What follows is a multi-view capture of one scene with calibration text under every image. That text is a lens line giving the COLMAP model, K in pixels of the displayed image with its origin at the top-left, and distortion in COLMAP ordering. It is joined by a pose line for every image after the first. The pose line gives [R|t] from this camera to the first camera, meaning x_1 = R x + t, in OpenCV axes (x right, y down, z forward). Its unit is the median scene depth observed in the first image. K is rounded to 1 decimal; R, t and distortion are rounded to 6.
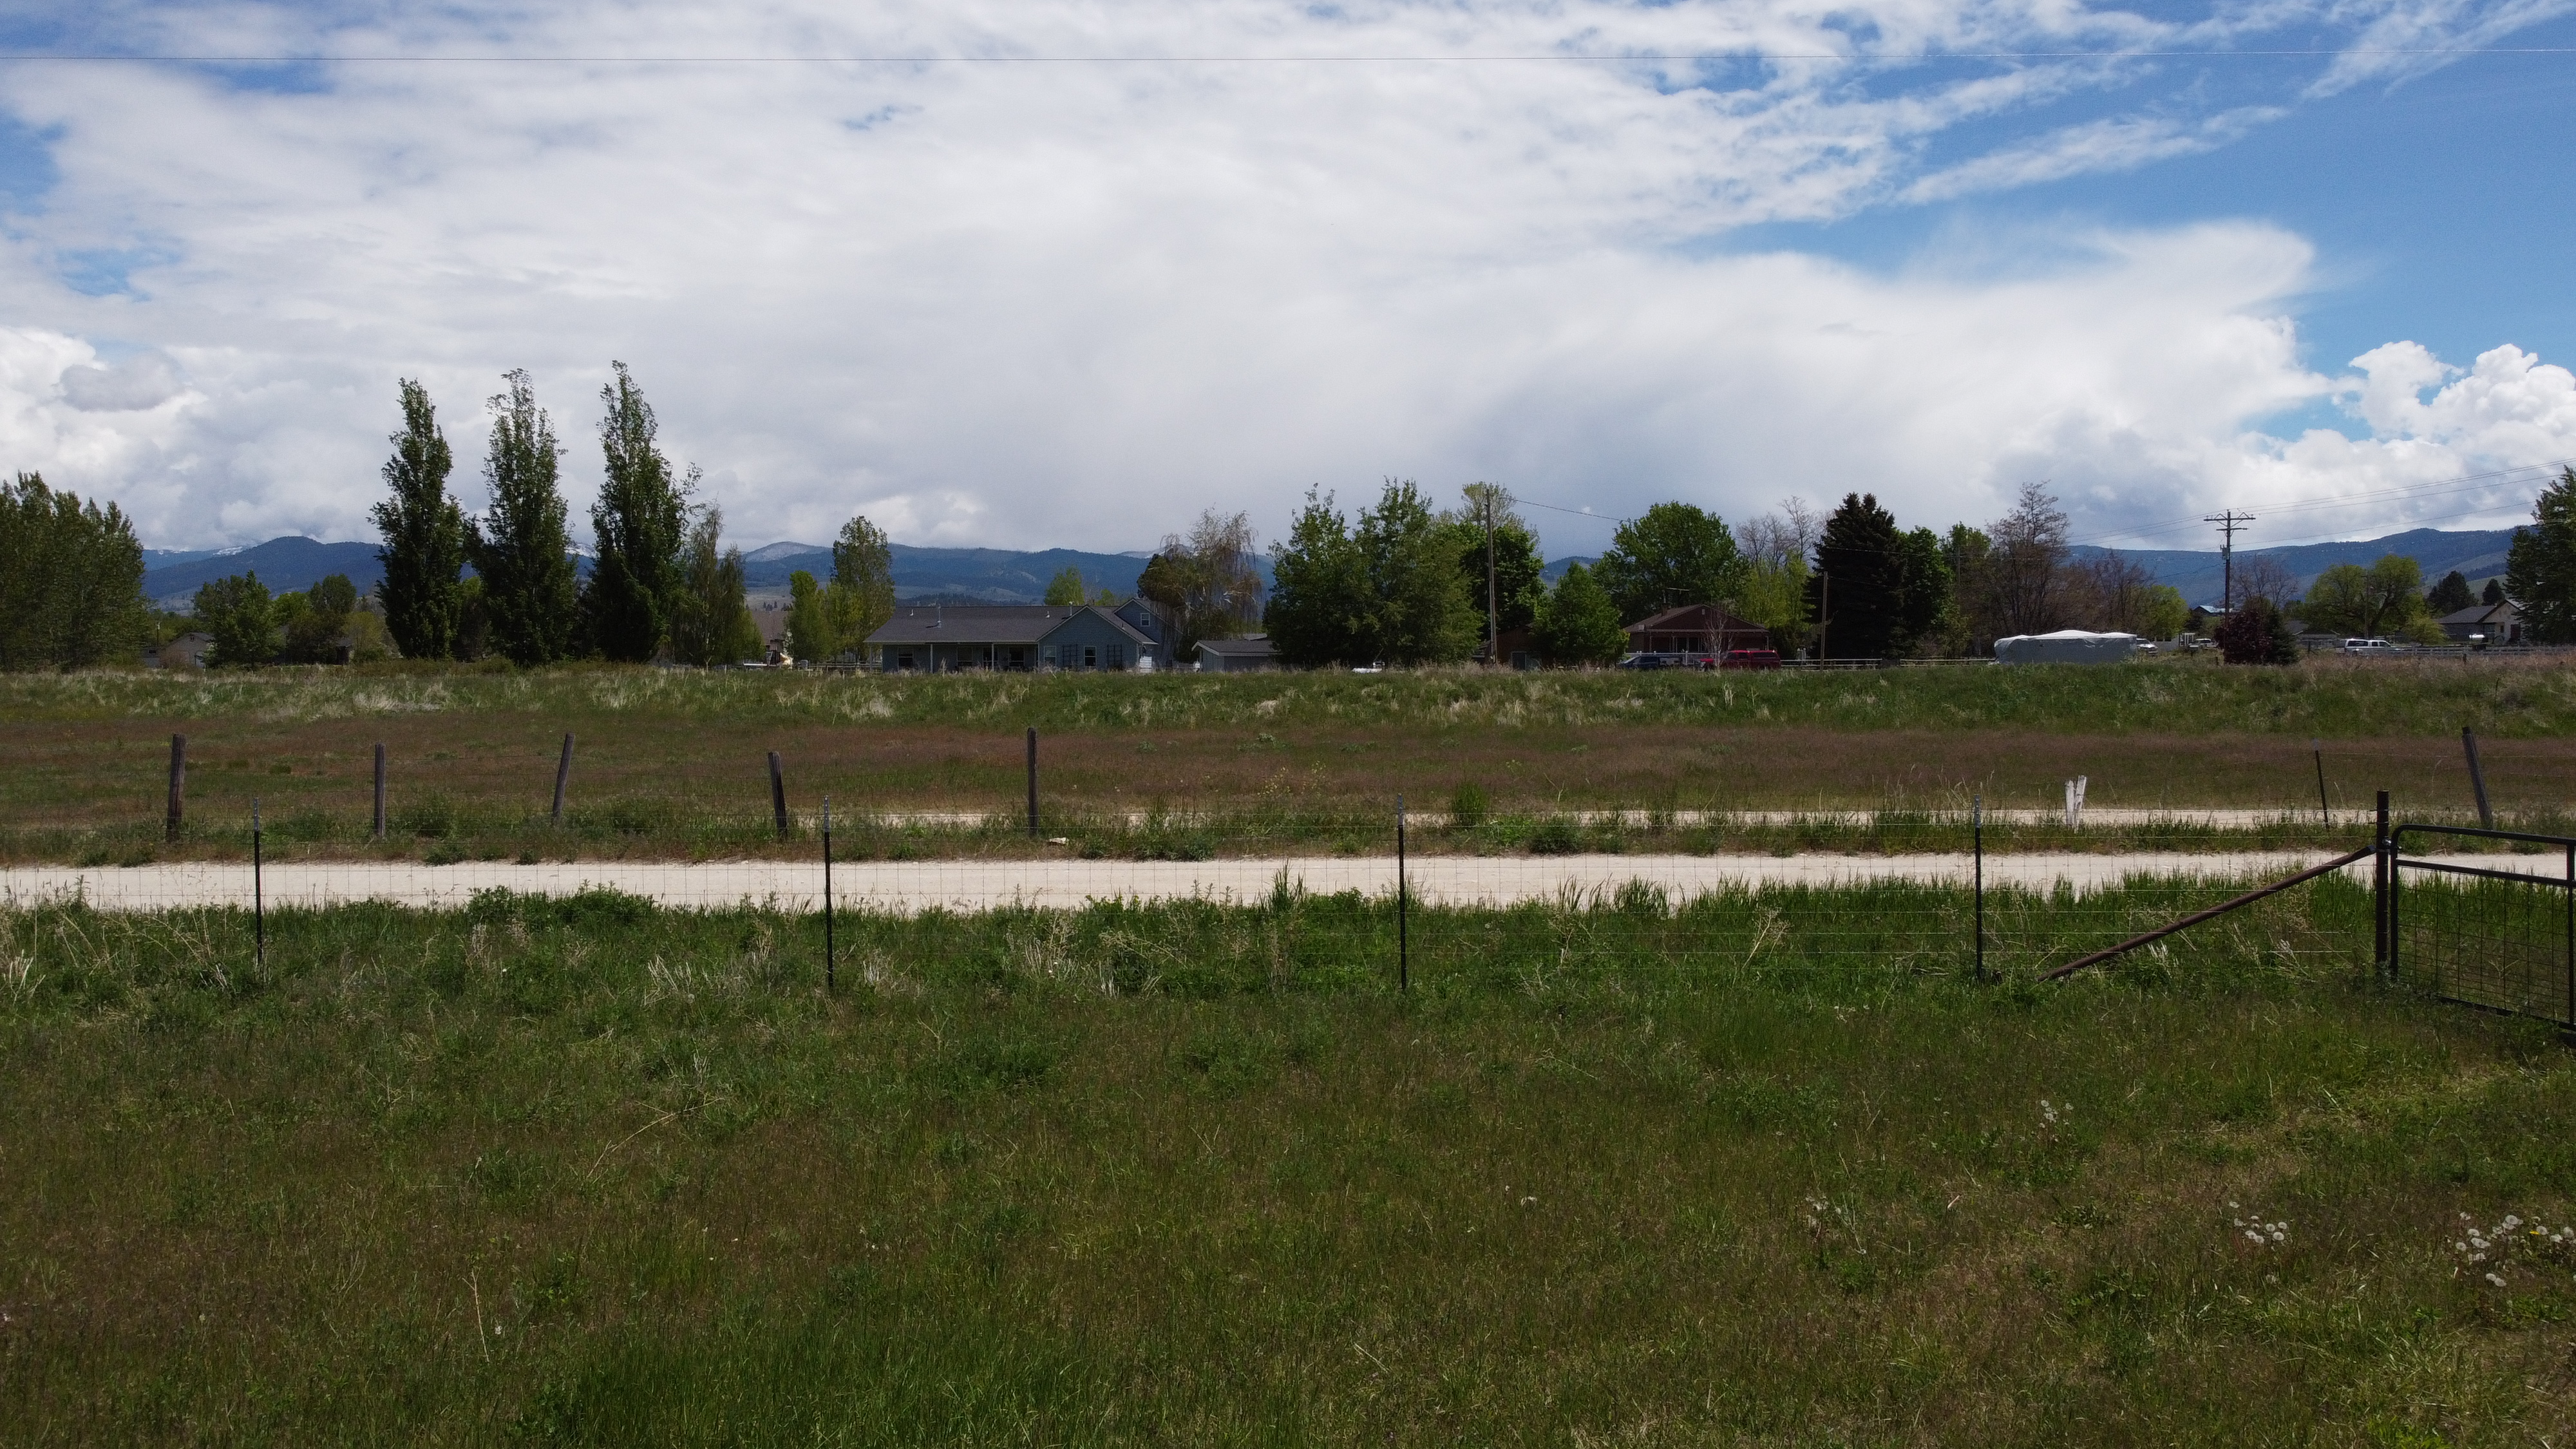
lens RADIAL K [[1949.6, 0, 1305.4], [0, 1949.6, 727.3], [0, 0, 1]] dist [0.006769, -0.014391]
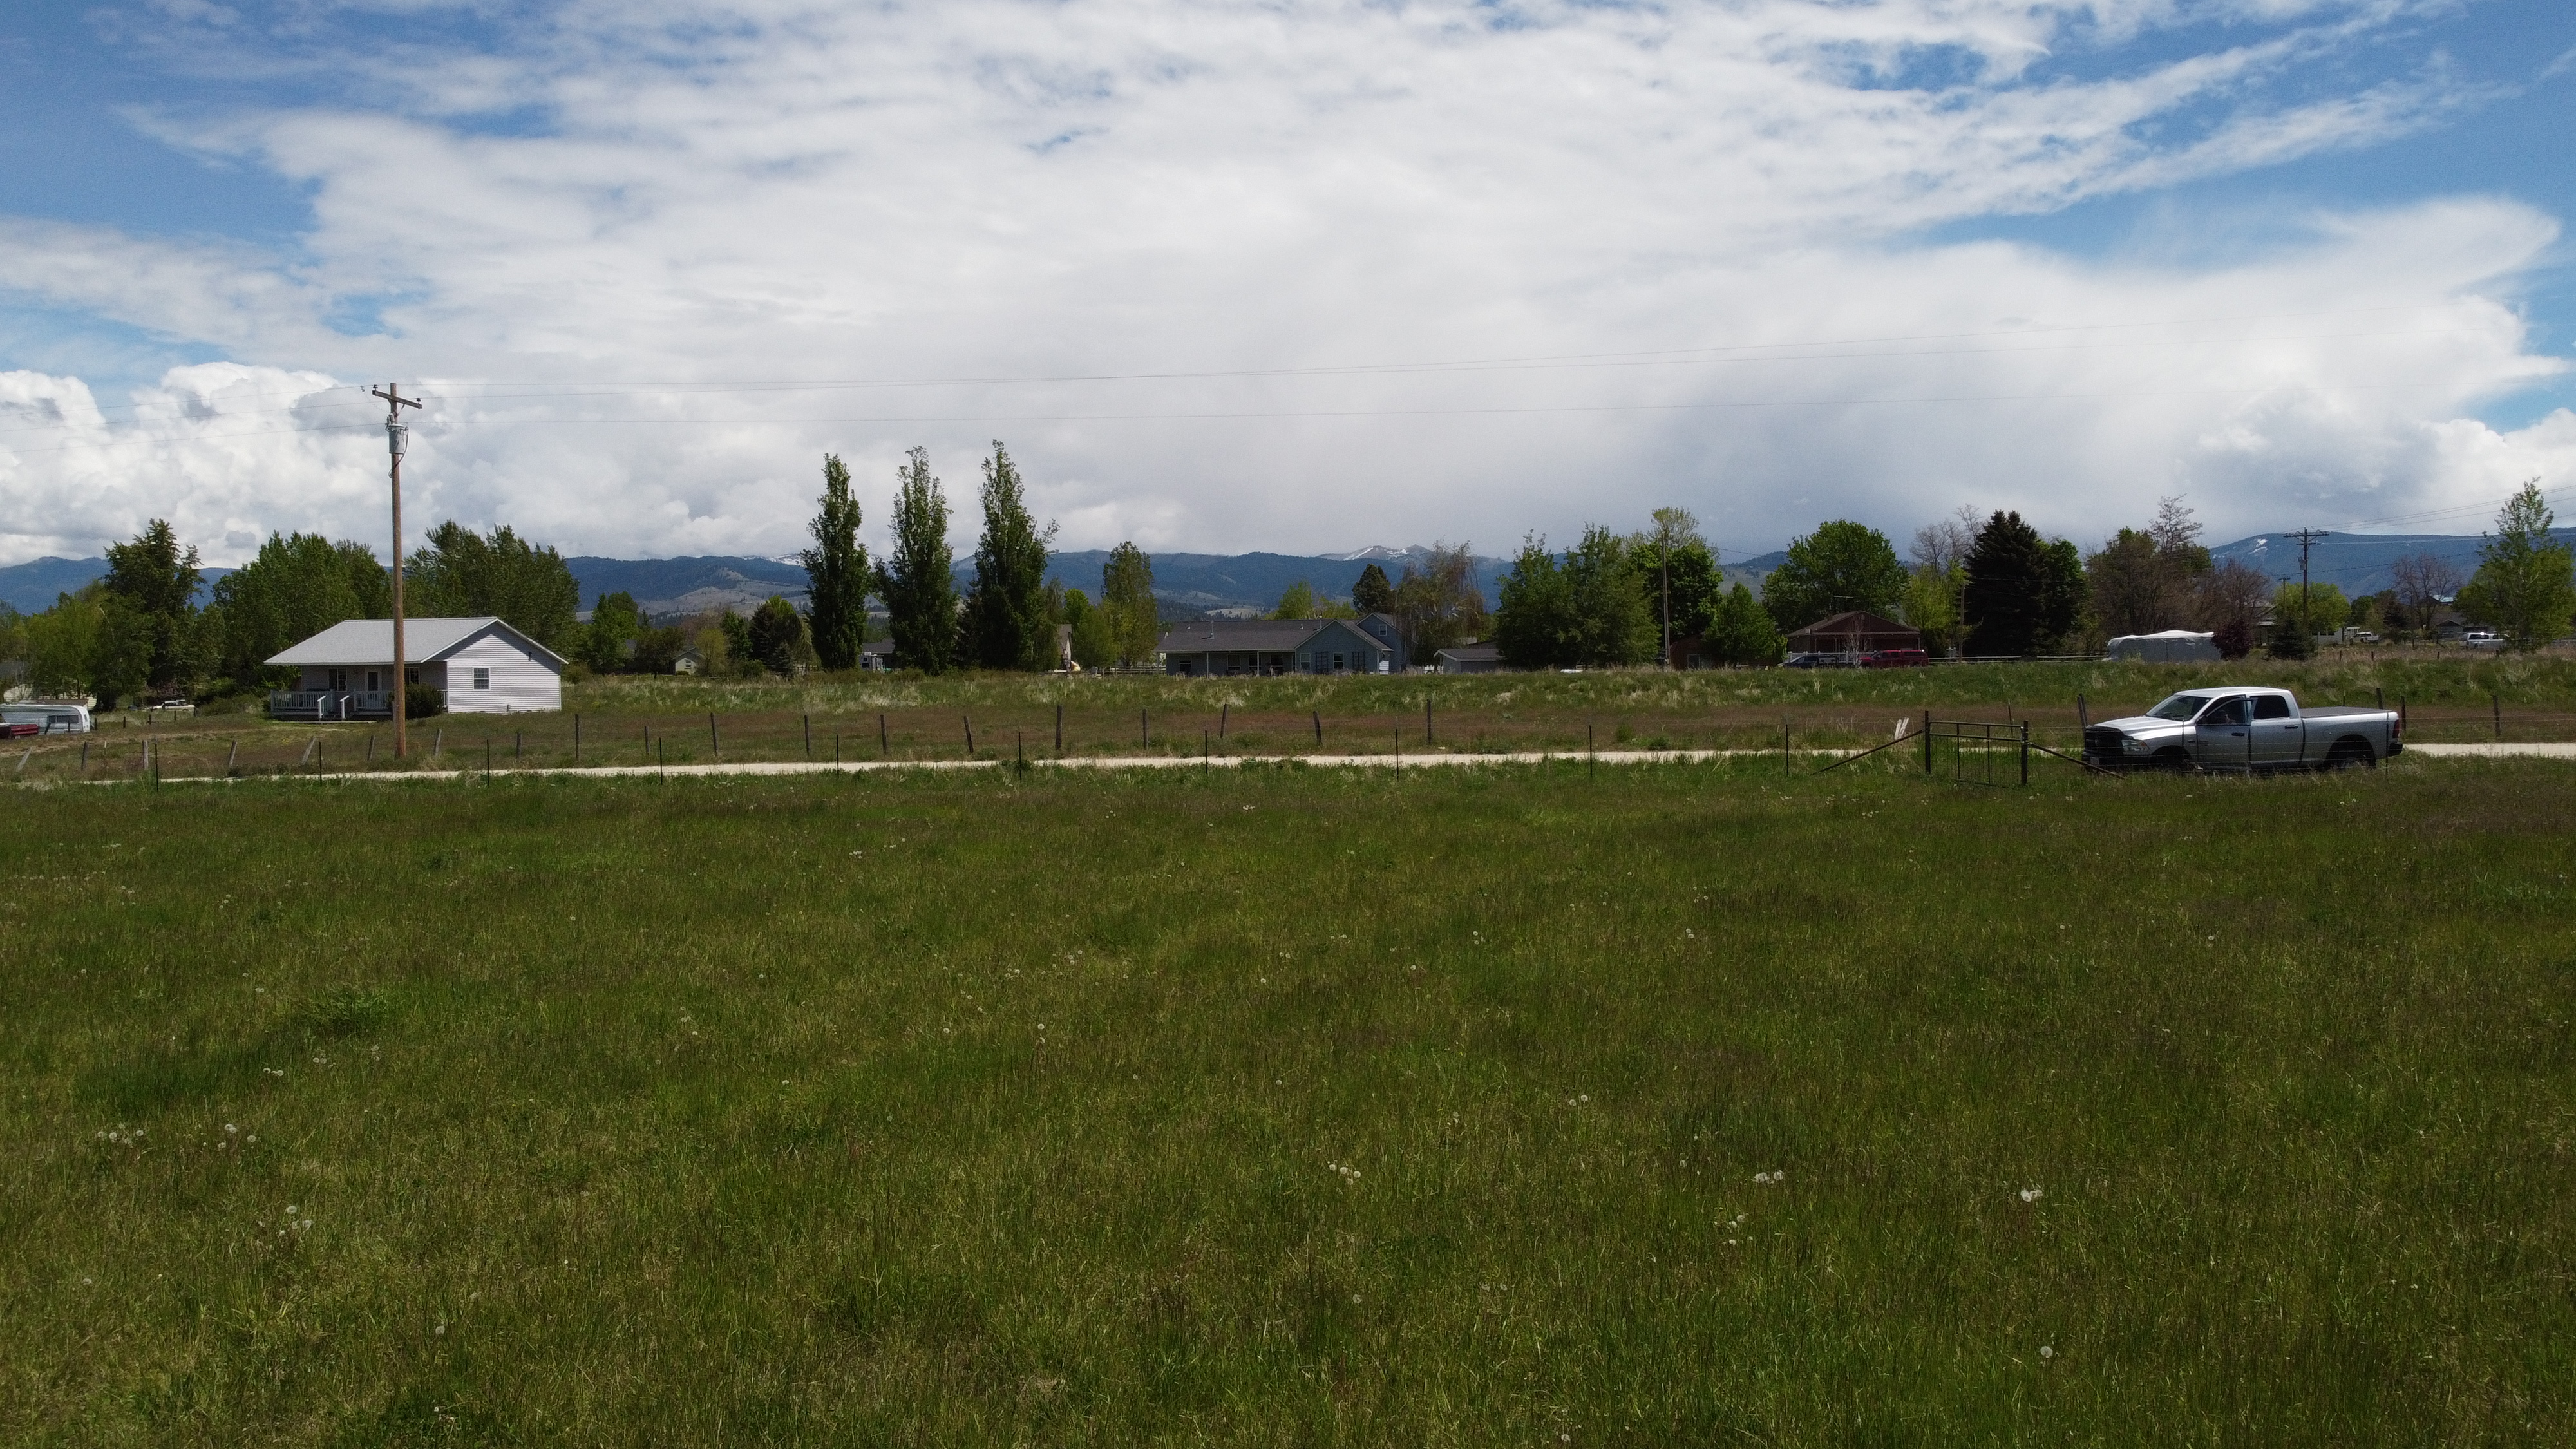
lens RADIAL K [[1949.6, 0, 1288.0], [0, 1949.6, 749.7], [0, 0, 1]] dist [0.006769, -0.014391]
pose [[0.993798, -0.005662, -0.111057, -0.009569], [0.006898, 0.999918, 0.010747, 0.006347], [0.110987, -0.011446, 0.993756, -0.244637]]
